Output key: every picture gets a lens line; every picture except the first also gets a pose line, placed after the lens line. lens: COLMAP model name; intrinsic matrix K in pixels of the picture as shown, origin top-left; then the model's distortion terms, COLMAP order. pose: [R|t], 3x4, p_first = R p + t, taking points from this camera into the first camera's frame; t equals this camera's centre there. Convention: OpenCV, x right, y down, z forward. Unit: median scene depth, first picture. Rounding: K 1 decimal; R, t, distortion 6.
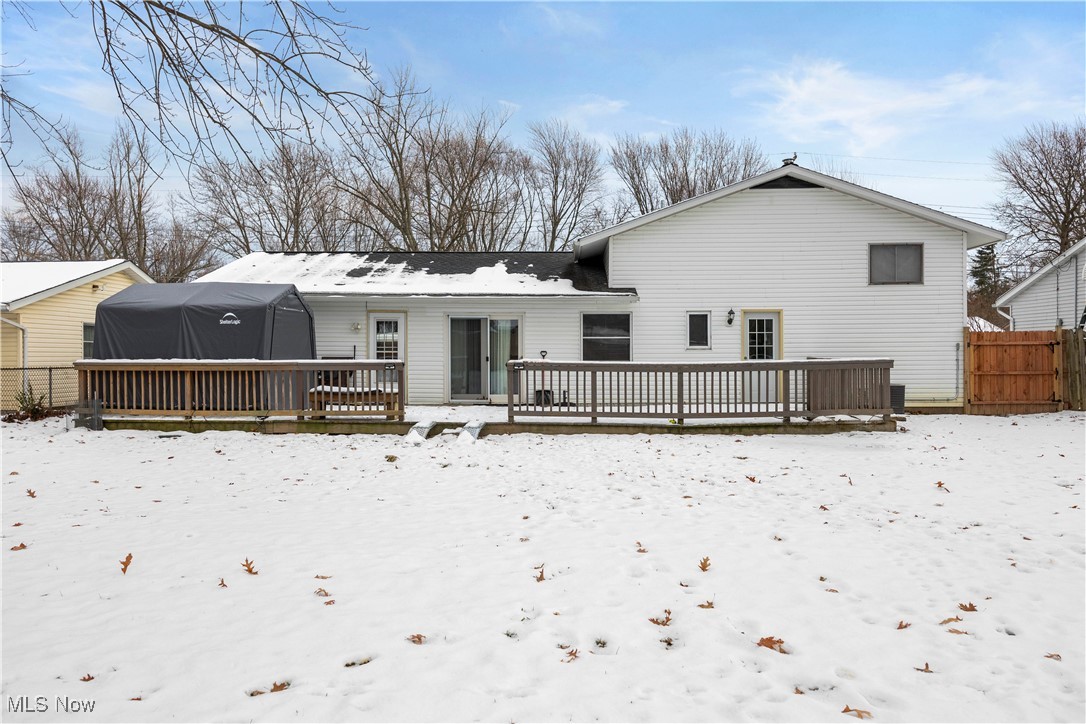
lens RADIAL K [[776.1, 0, 537.9], [0, 776.1, 364.7], [0, 0, 1]] dist [-0.008918, -0.000262]
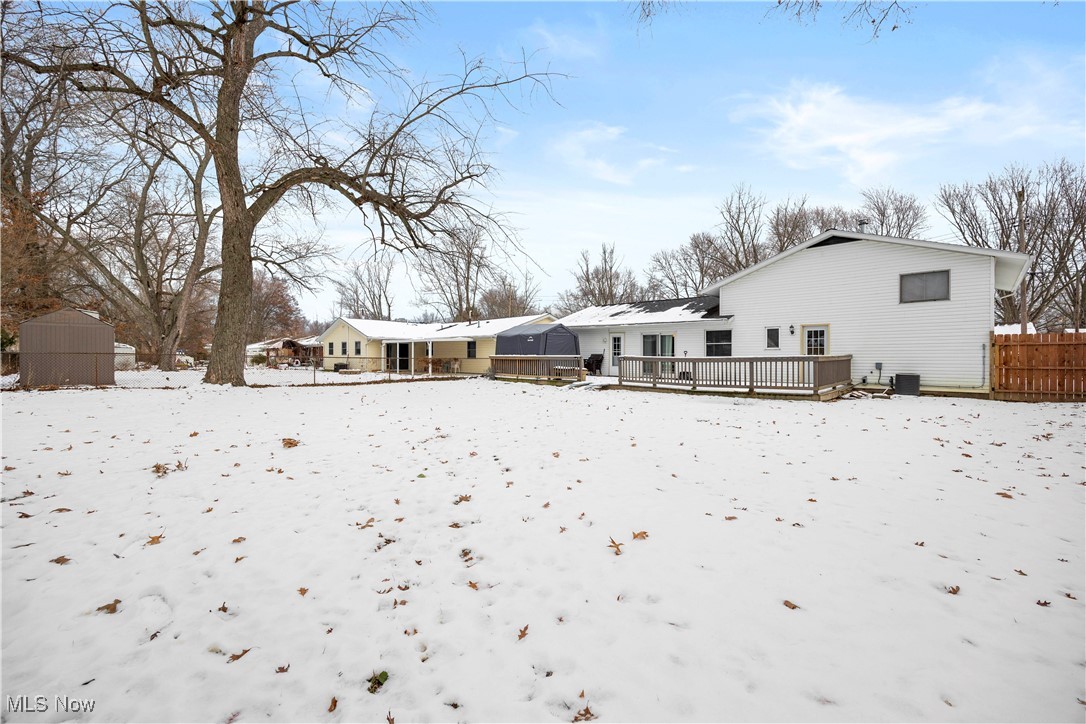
lens RADIAL K [[457.6, 0, 537.9], [0, 457.6, 360.5], [0, 0, 1]] dist [-0.004142, 0.000112]
pose [[0.726731, 0.010025, -0.686849, 0.554870], [-0.007216, 0.999950, 0.006959, 0.000199], [0.686885, -0.000101, 0.726766, -0.063538]]
